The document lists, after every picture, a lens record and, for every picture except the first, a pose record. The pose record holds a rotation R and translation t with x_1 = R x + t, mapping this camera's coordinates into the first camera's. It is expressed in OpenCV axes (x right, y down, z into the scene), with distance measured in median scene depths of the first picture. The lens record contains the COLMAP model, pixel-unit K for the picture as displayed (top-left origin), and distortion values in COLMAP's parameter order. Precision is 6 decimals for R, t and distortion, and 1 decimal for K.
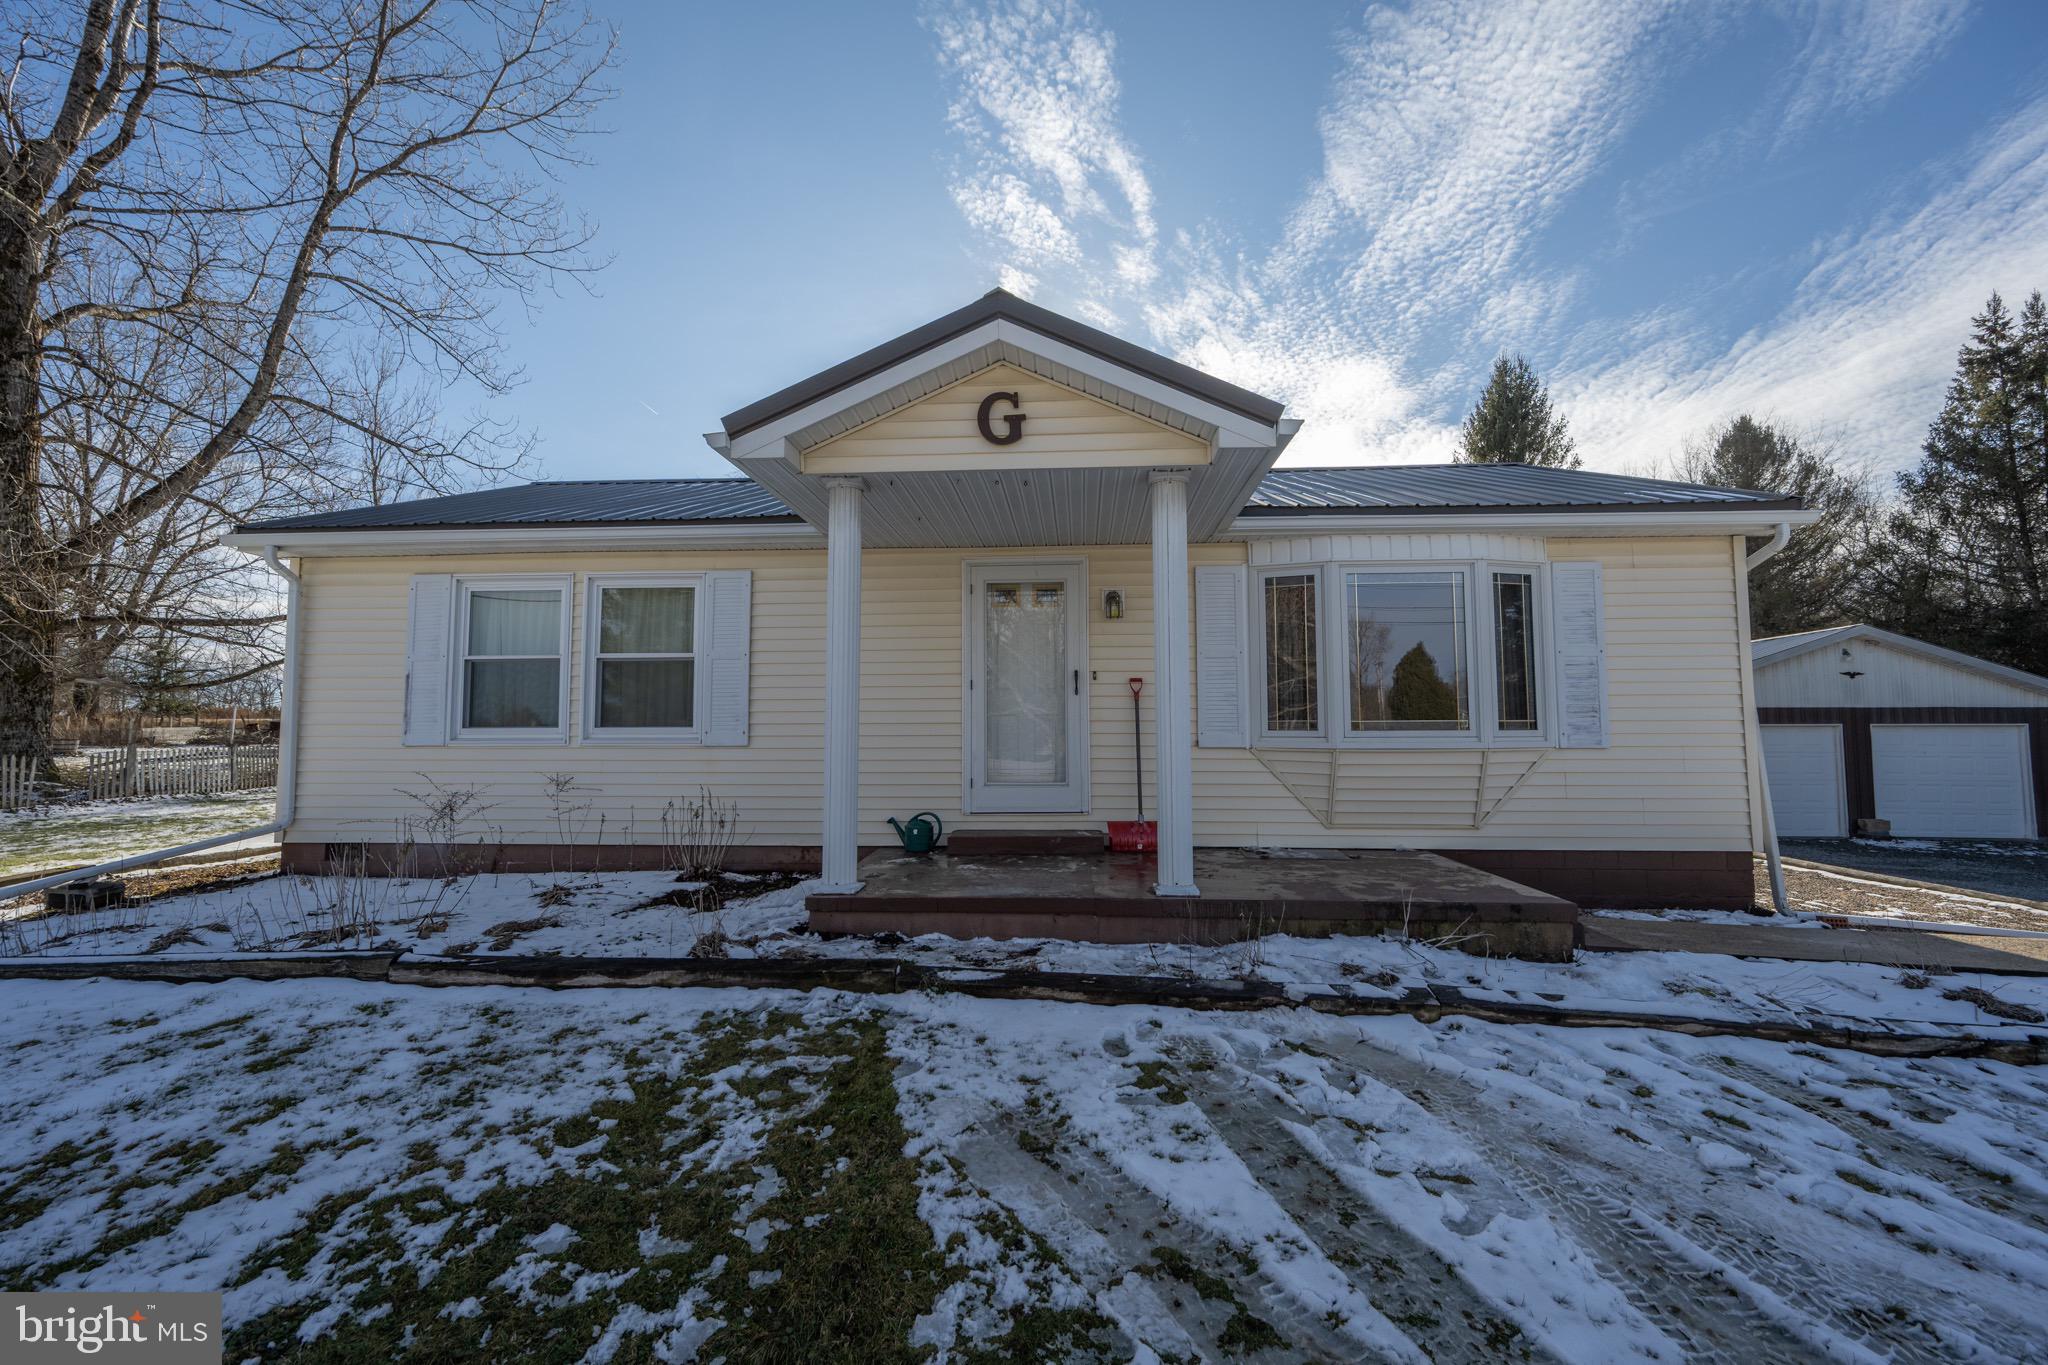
lens RADIAL K [[807.2, 0, 1066.2], [0, 807.2, 681.9], [0, 0, 1]] dist [0.001385, 0.000240]
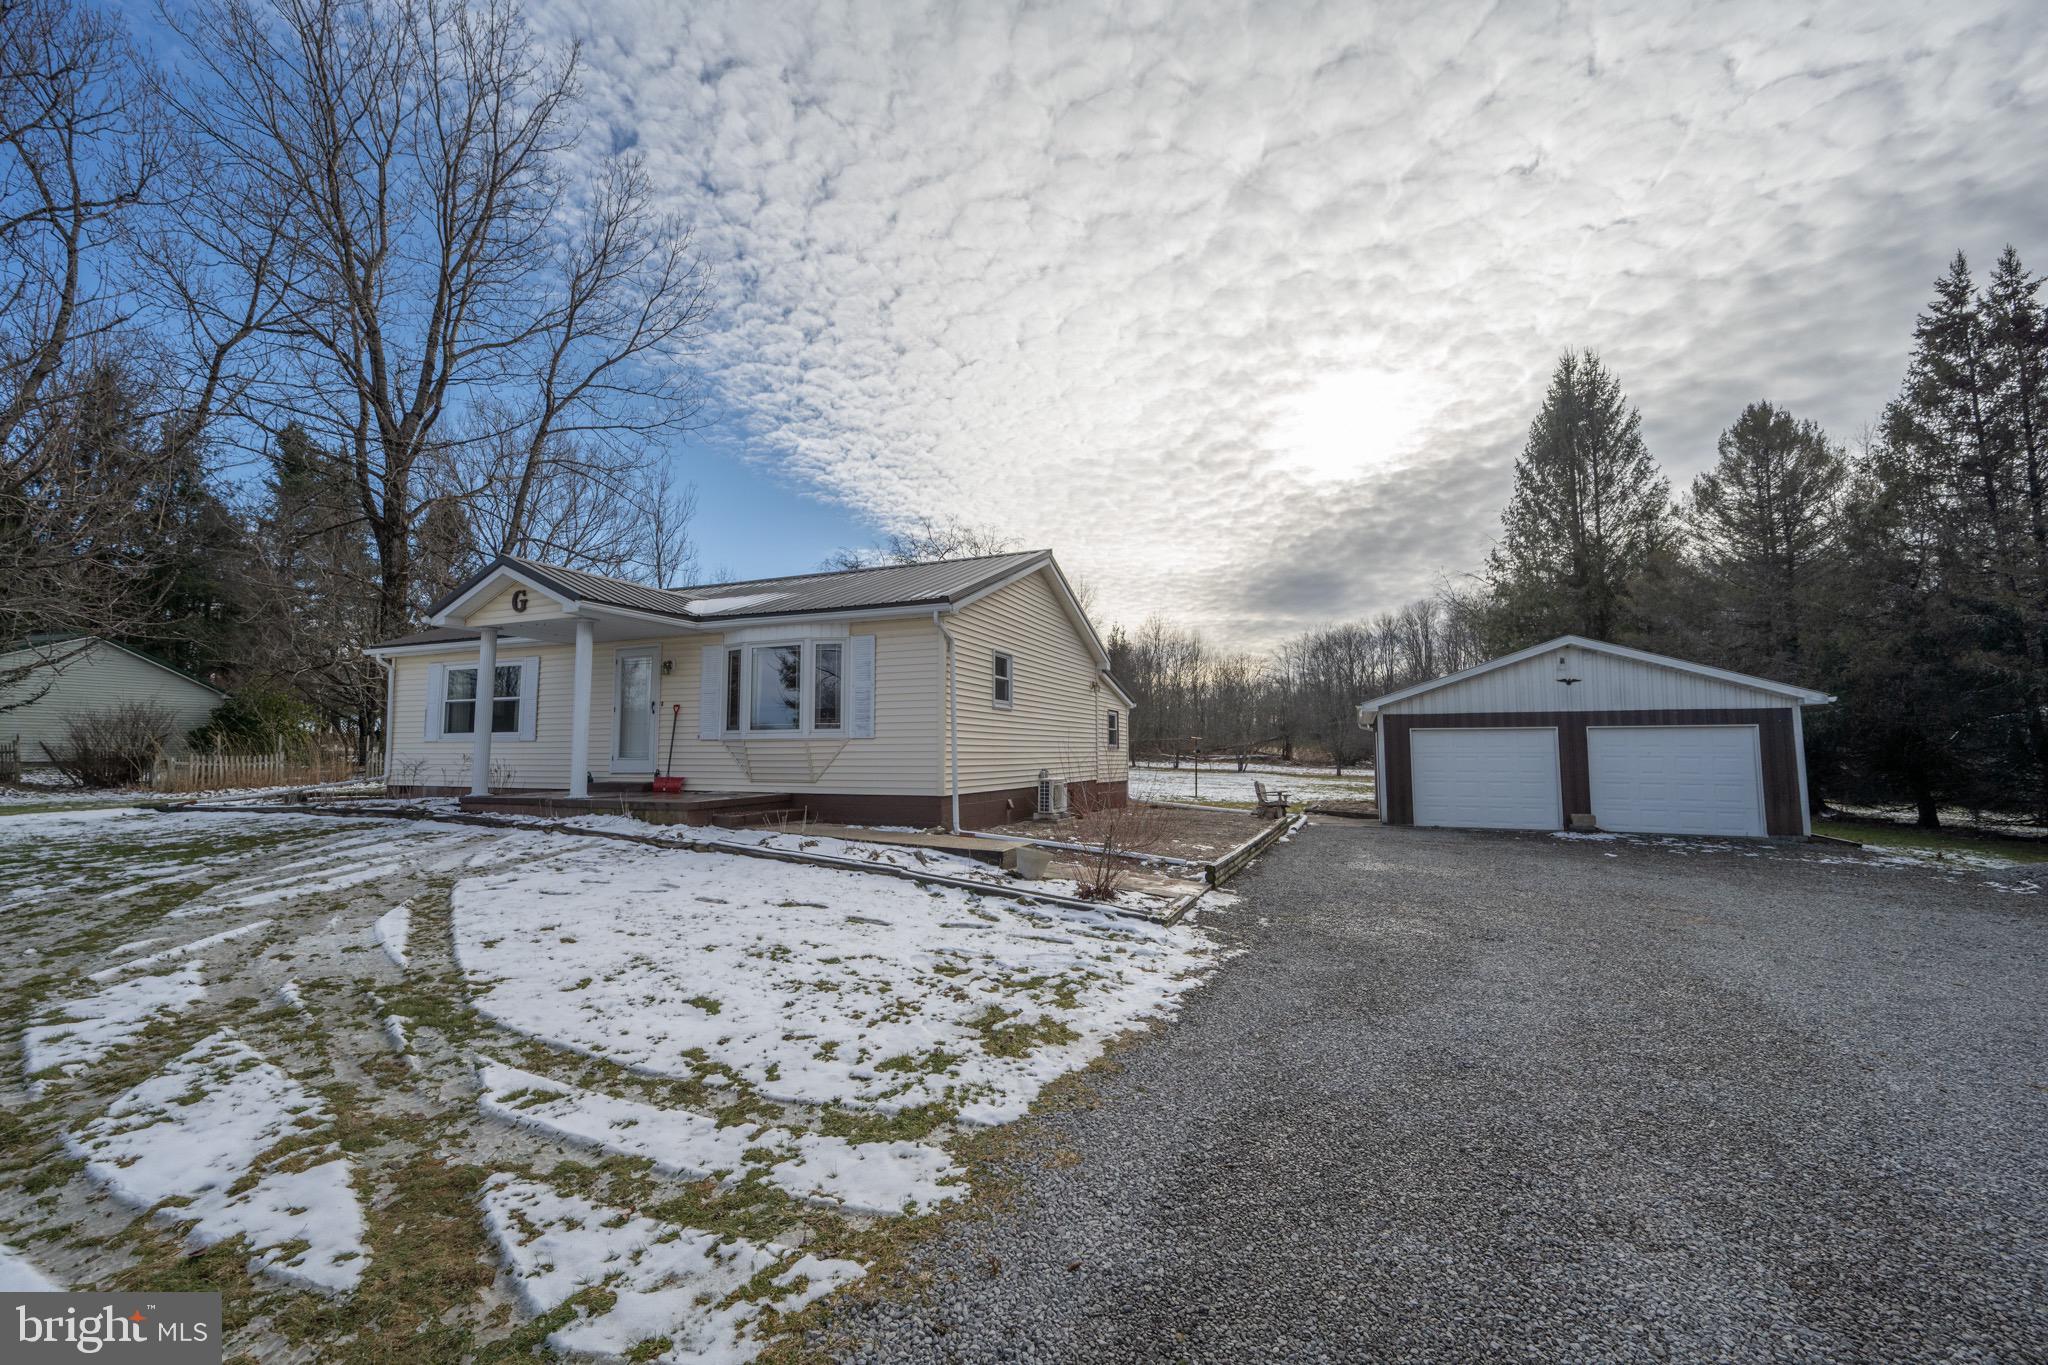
lens RADIAL K [[760.7, 0, 1024.0], [0, 760.7, 682.5], [0, 0, 1]] dist [-0.000477, -0.000492]
pose [[0.951187, -0.027186, -0.307414, 0.585575], [0.021168, 0.999514, -0.022894, 0.000274], [0.307887, 0.015269, 0.951300, -0.199828]]
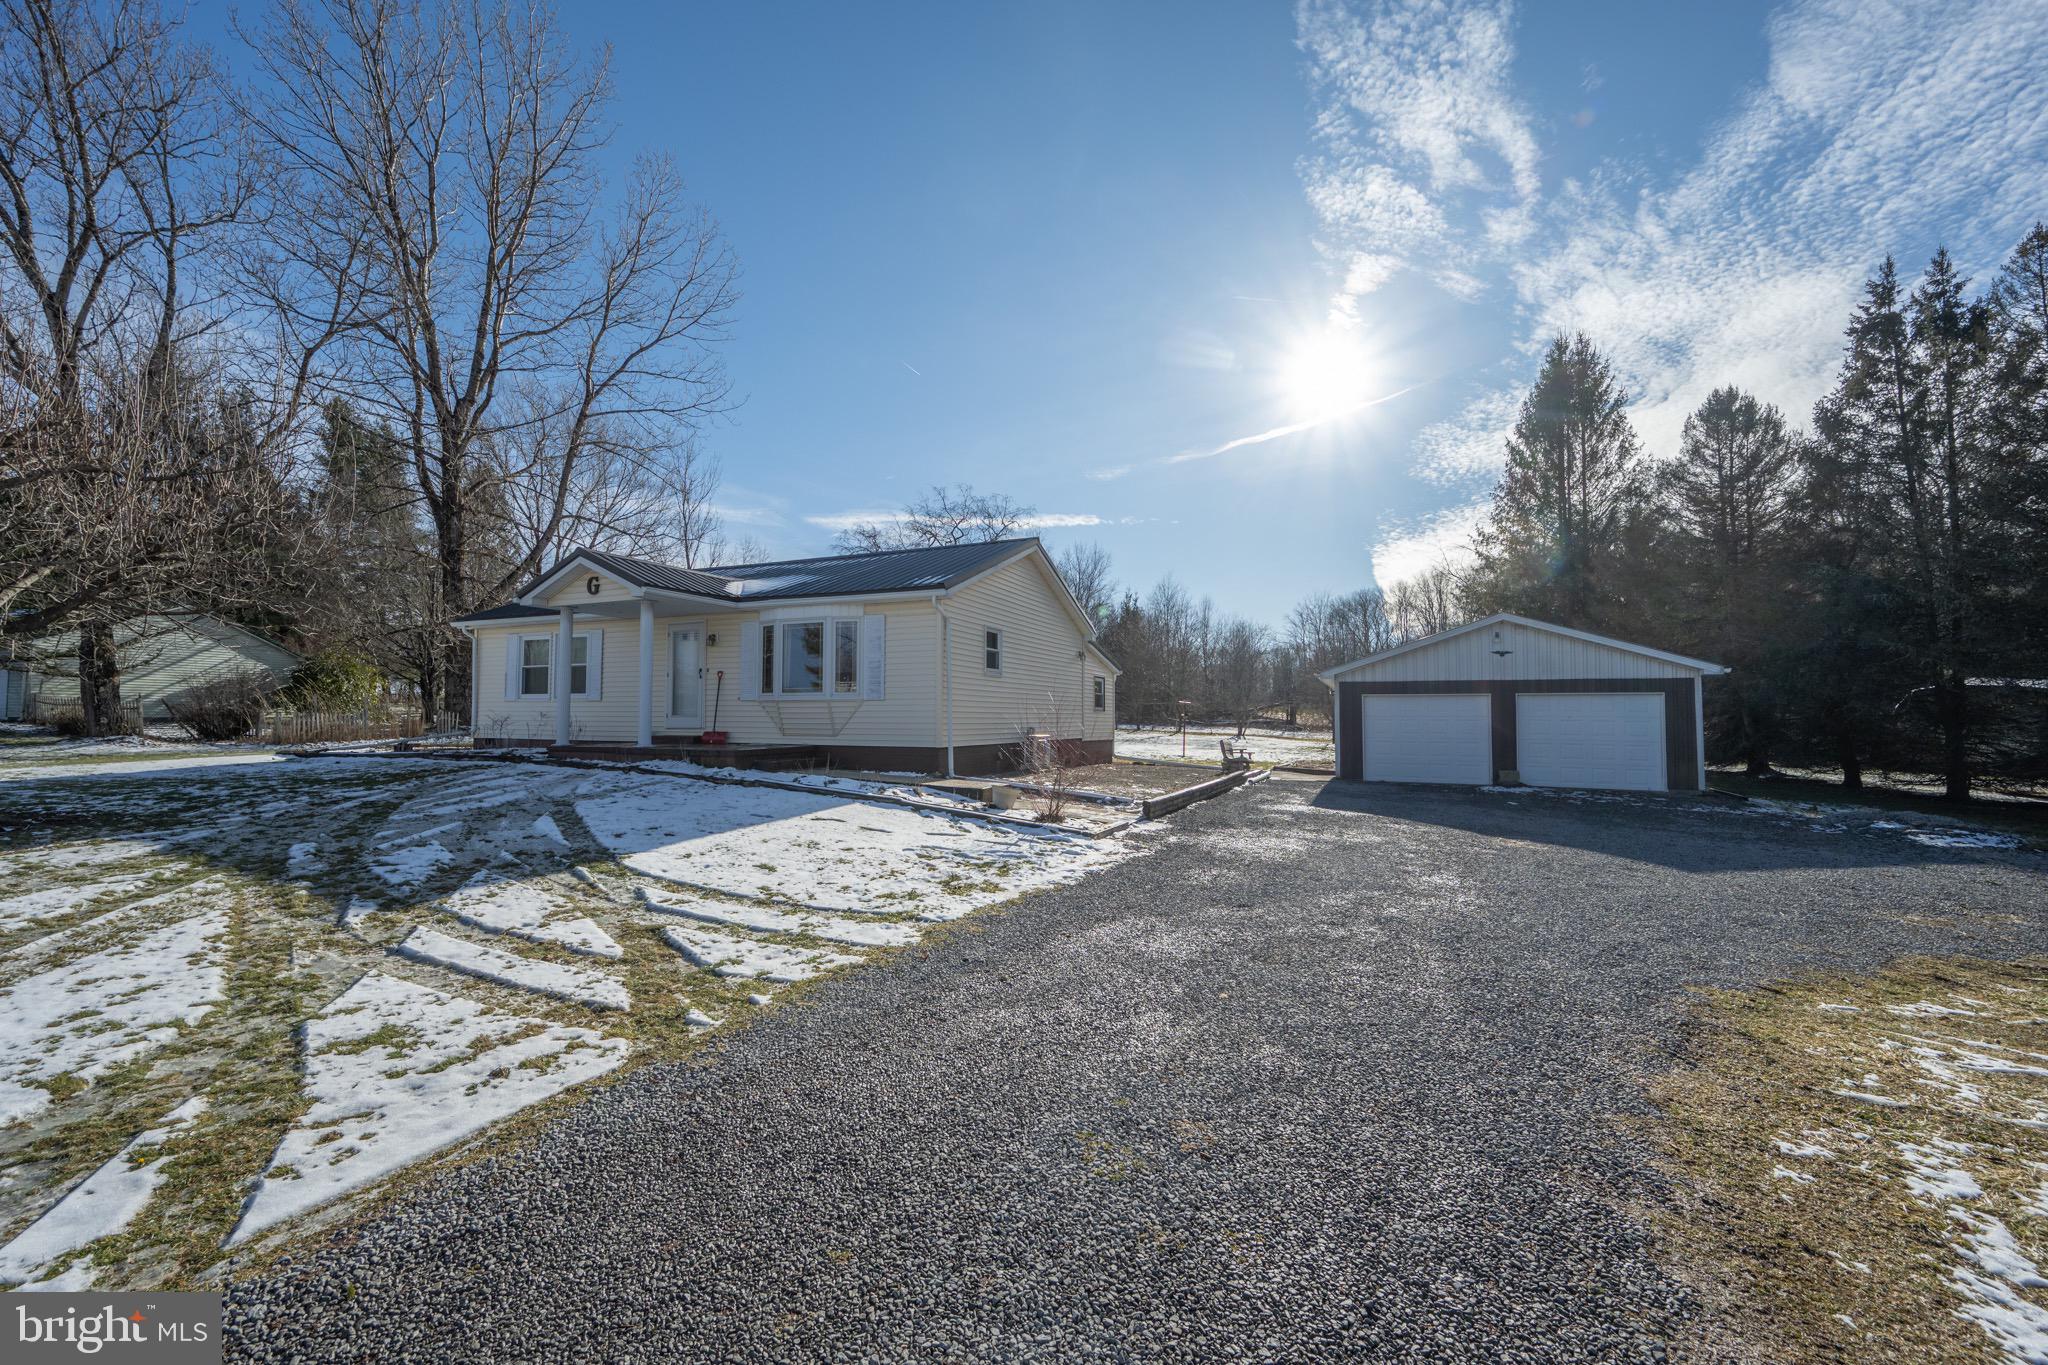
lens RADIAL K [[773.2, 0, 1023.5], [0, 773.2, 672.6], [0, 0, 1]] dist [0.000882, 0.000264]
pose [[0.942038, -0.012658, -0.335266, 0.678416], [0.017070, 0.999802, 0.010217, -0.004108], [0.335071, -0.015348, 0.942068, -0.342456]]
